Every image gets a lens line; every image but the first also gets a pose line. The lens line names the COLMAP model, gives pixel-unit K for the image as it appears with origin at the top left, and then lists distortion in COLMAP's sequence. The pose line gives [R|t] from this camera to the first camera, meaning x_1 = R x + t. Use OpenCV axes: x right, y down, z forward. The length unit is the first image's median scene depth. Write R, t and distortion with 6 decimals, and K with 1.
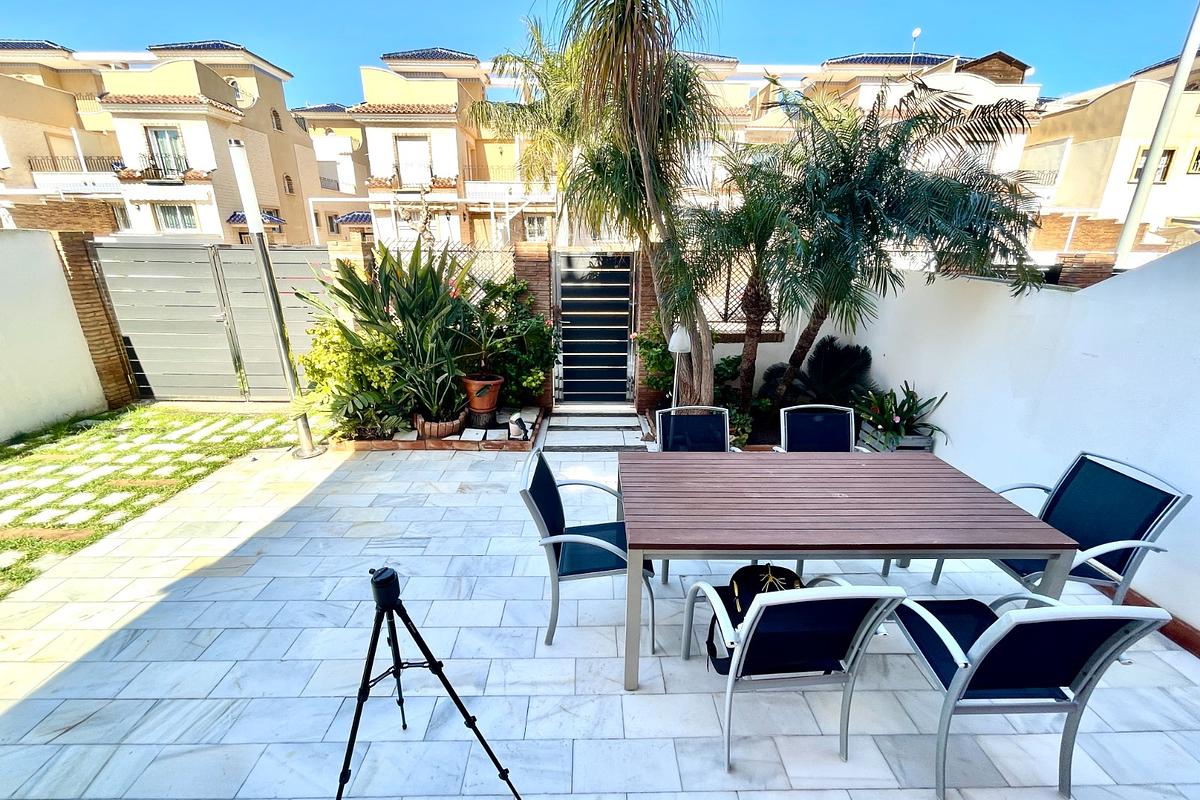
lens RADIAL K [[482.9, 0, 597.3], [0, 482.9, 399.8], [0, 0, 1]] dist [-0.000028, 0.000031]
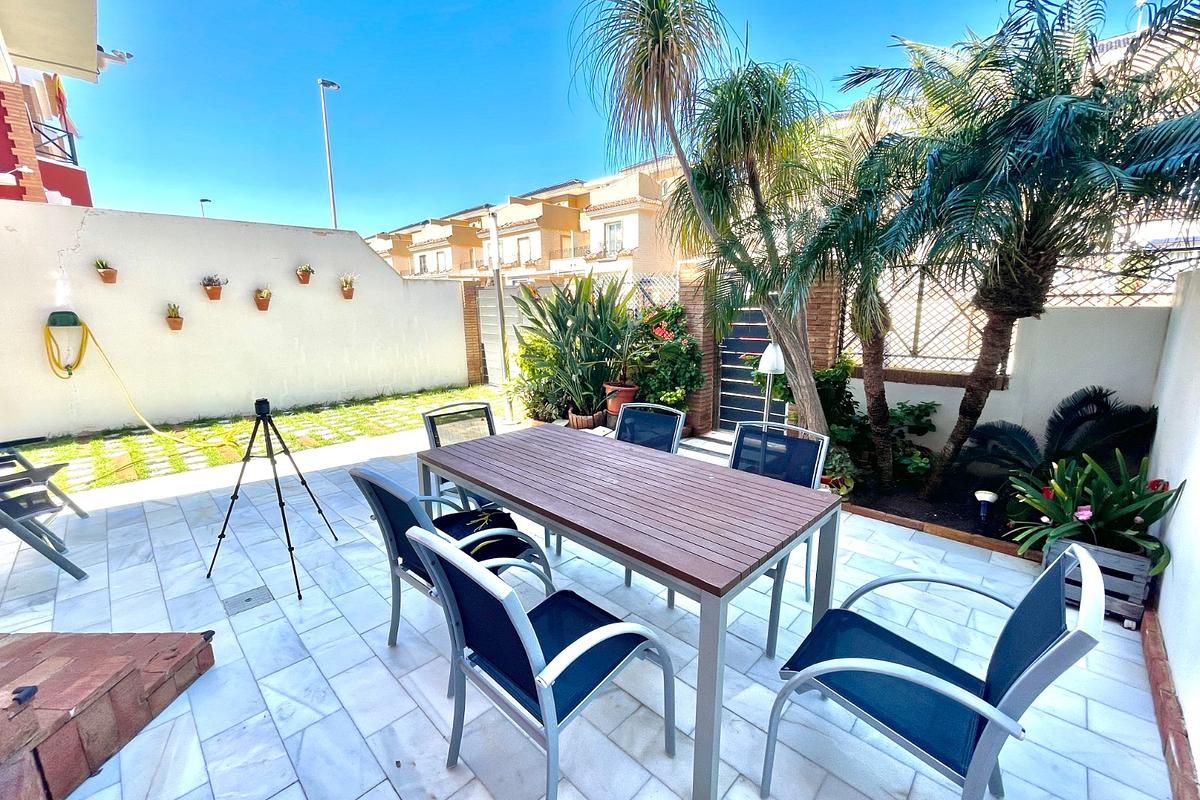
lens RADIAL K [[482.9, 0, 595.7], [0, 482.9, 404.7], [0, 0, 1]] dist [-0.000028, 0.000031]
pose [[0.702026, 0.128862, -0.700395, 0.457321], [-0.205964, 0.978202, -0.026469, 0.036033], [0.681717, 0.162838, 0.713264, 0.126645]]
